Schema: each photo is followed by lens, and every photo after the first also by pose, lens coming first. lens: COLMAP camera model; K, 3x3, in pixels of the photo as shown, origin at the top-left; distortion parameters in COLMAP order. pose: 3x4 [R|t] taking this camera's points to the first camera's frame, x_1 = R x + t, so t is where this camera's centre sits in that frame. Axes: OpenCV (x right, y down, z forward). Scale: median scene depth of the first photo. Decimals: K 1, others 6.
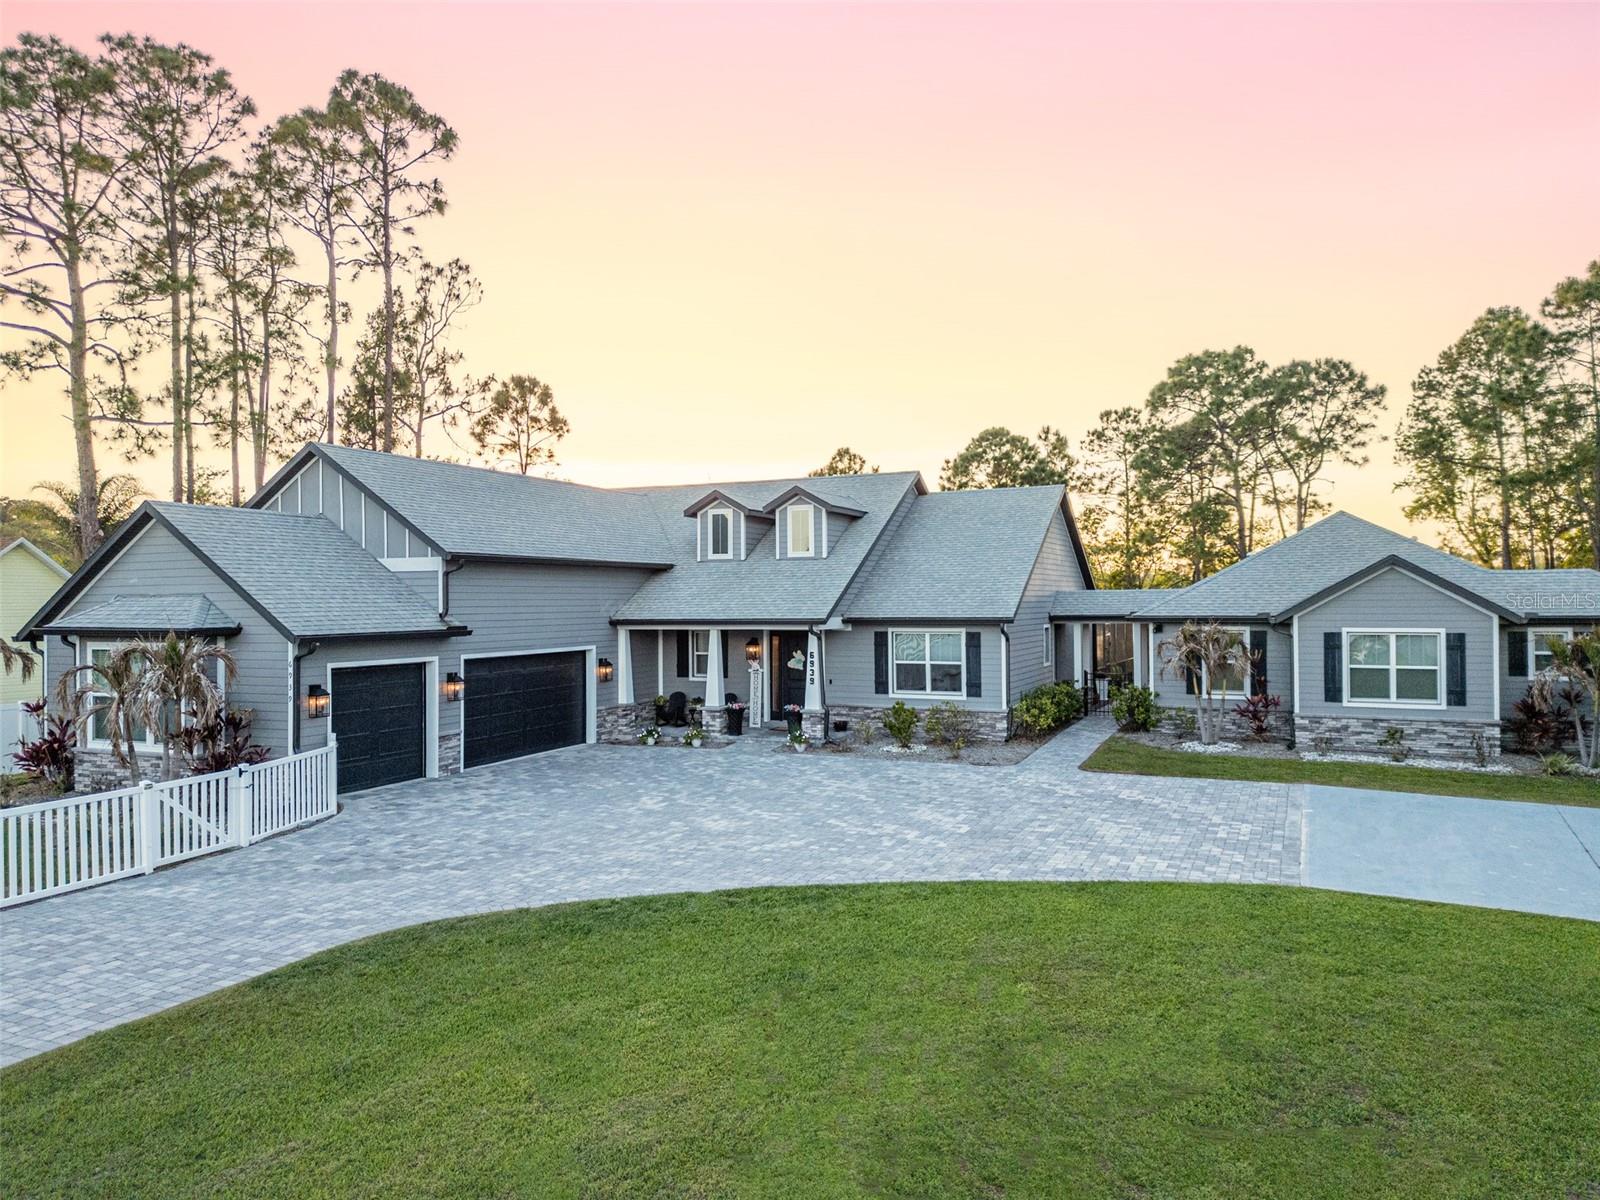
lens RADIAL K [[1125.3, 0, 799.3], [0, 1125.3, 621.0], [0, 0, 1]] dist [0.008171, 0.000189]
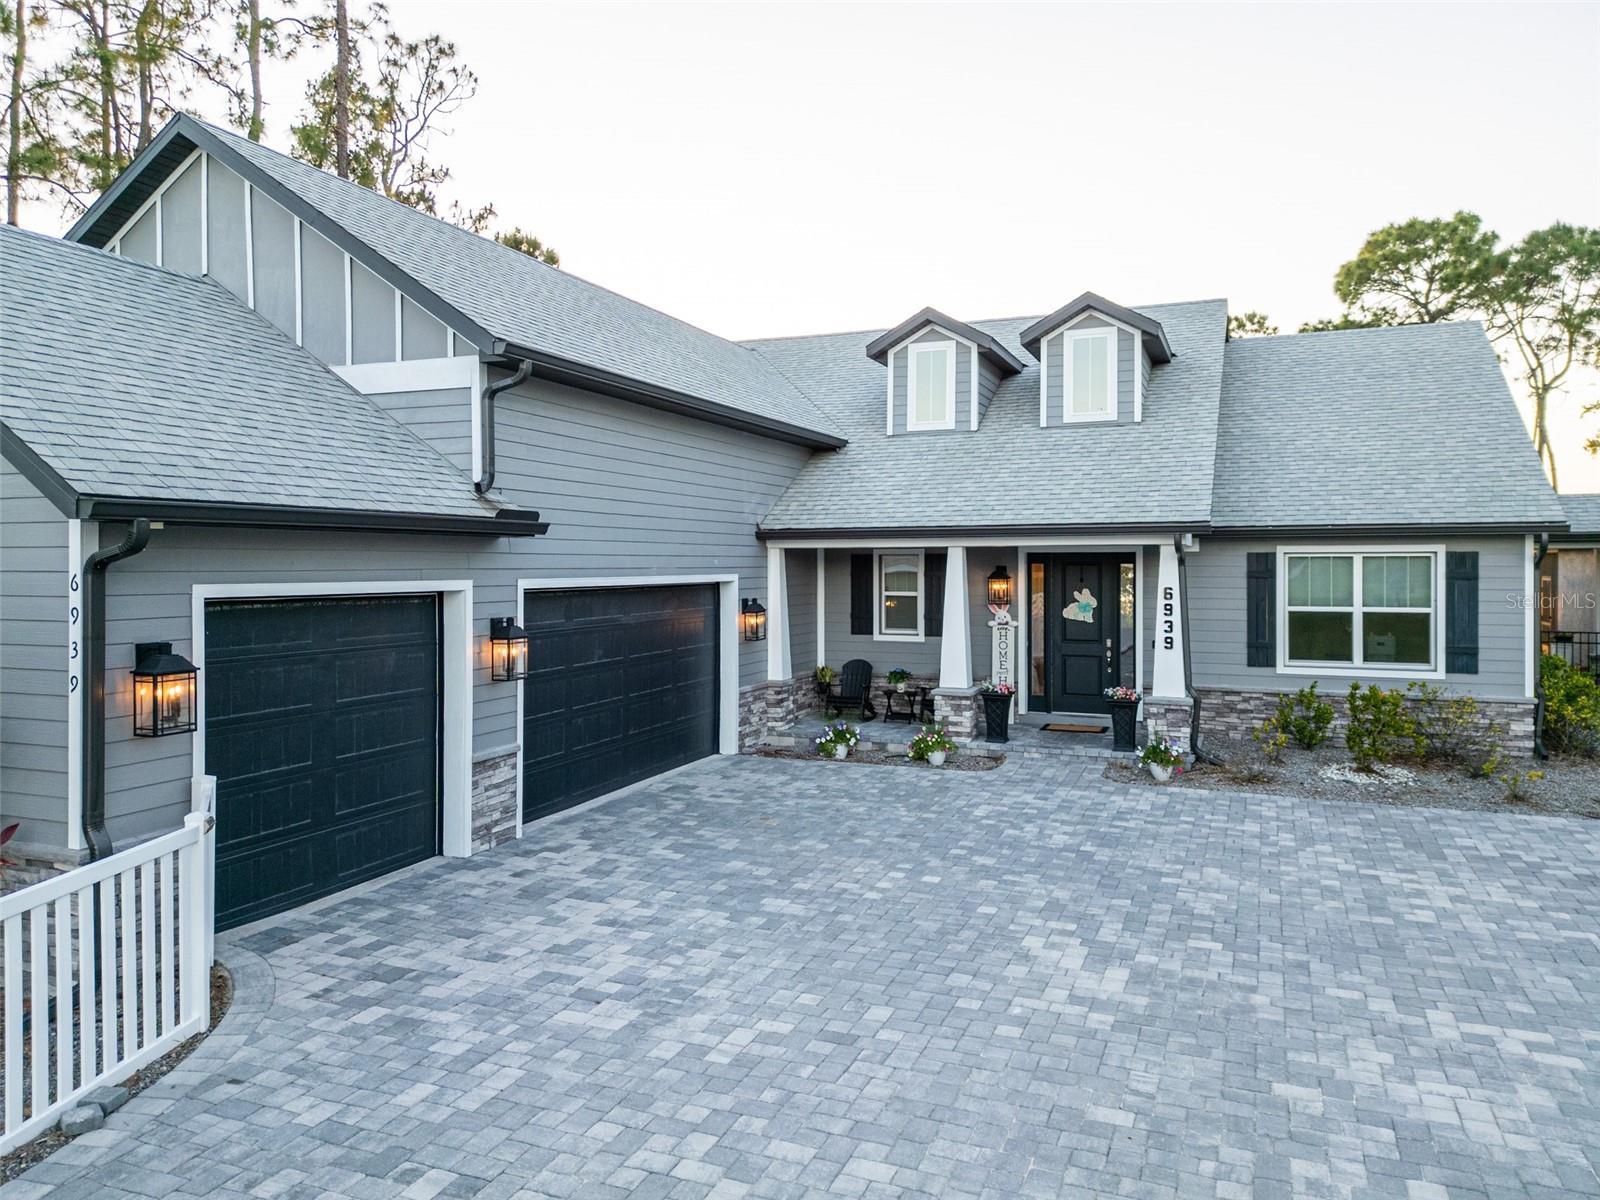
lens RADIAL K [[1154.3, 0, 800.0], [0, 1154.3, 600.0], [0, 0, 1]] dist [0.042714, -0.001385]
pose [[0.999491, 0.006792, 0.031161, -0.173400], [-0.007271, 0.999857, 0.015275, 0.026231], [-0.031053, -0.015494, 0.999398, 0.456296]]
